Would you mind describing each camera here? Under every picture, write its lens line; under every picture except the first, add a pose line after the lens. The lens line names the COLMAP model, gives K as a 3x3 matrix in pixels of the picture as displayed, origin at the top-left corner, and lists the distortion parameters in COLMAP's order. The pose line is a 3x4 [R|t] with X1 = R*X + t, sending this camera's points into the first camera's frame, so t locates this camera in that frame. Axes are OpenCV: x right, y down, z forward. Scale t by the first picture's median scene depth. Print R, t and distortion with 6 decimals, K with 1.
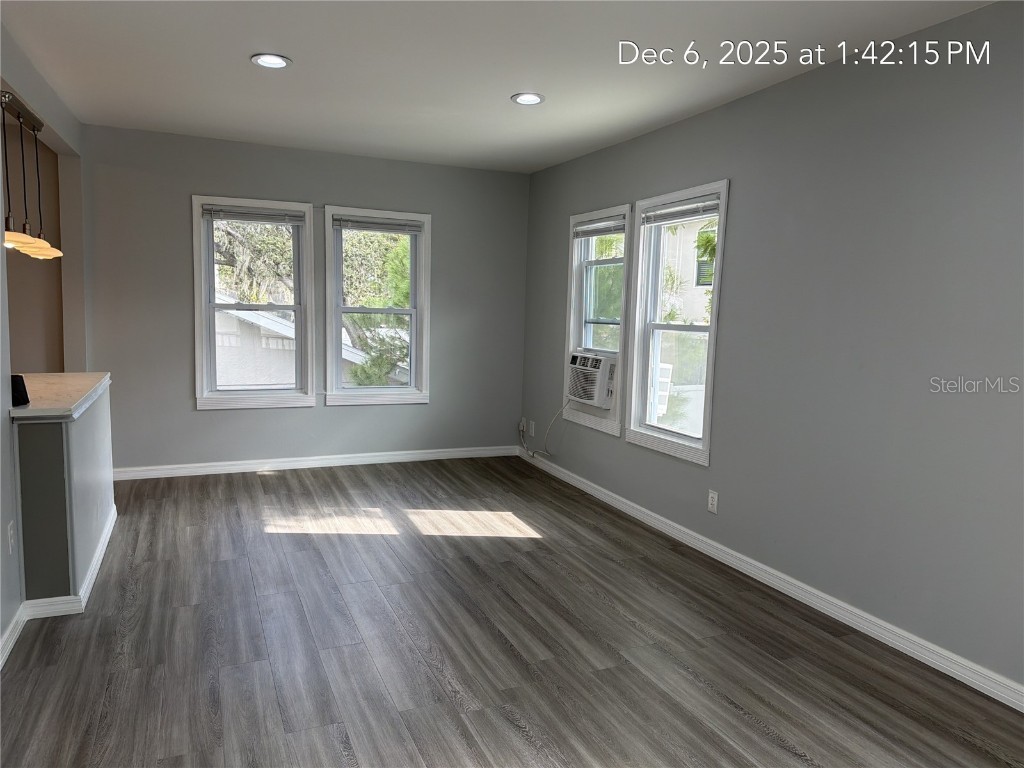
lens RADIAL K [[711.3, 0, 512.0], [0, 711.3, 384.0], [0, 0, 1]] dist [-0.003101, -0.001773]
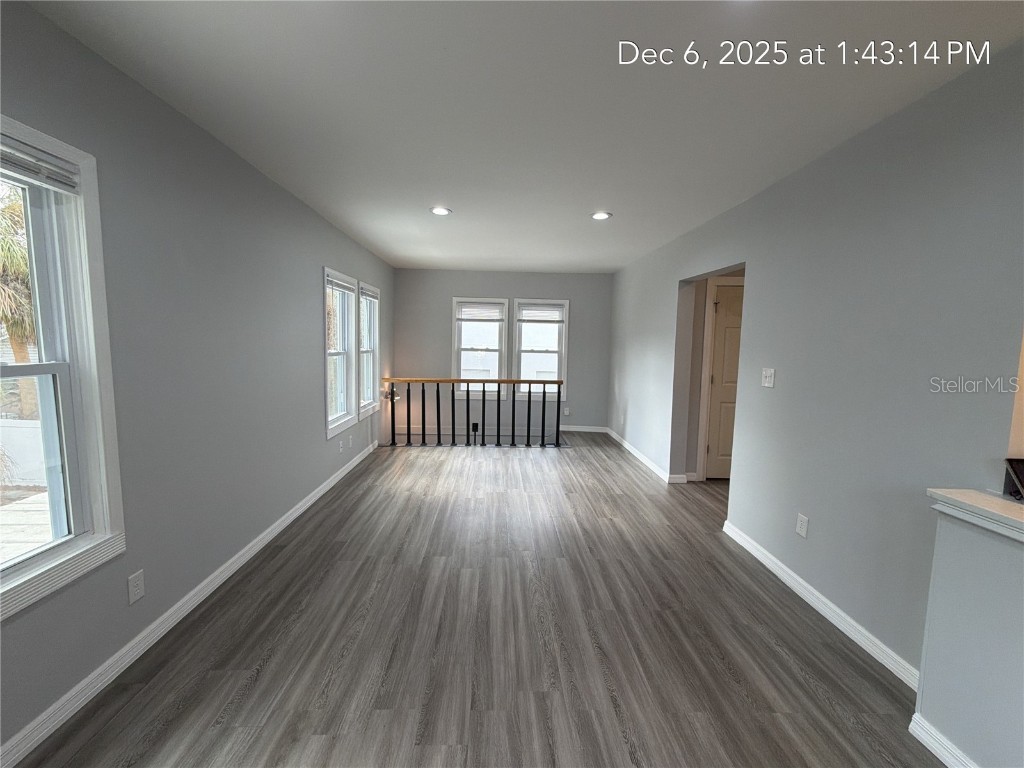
lens RADIAL K [[435.6, 0, 512.0], [0, 435.6, 384.0], [0, 0, 1]] dist [0.001369, -0.000234]
pose [[-0.933125, -0.075295, 0.351580, -0.314623], [-0.005542, 0.980723, 0.195323, -0.182684], [-0.359510, 0.180313, -0.915555, 1.583911]]
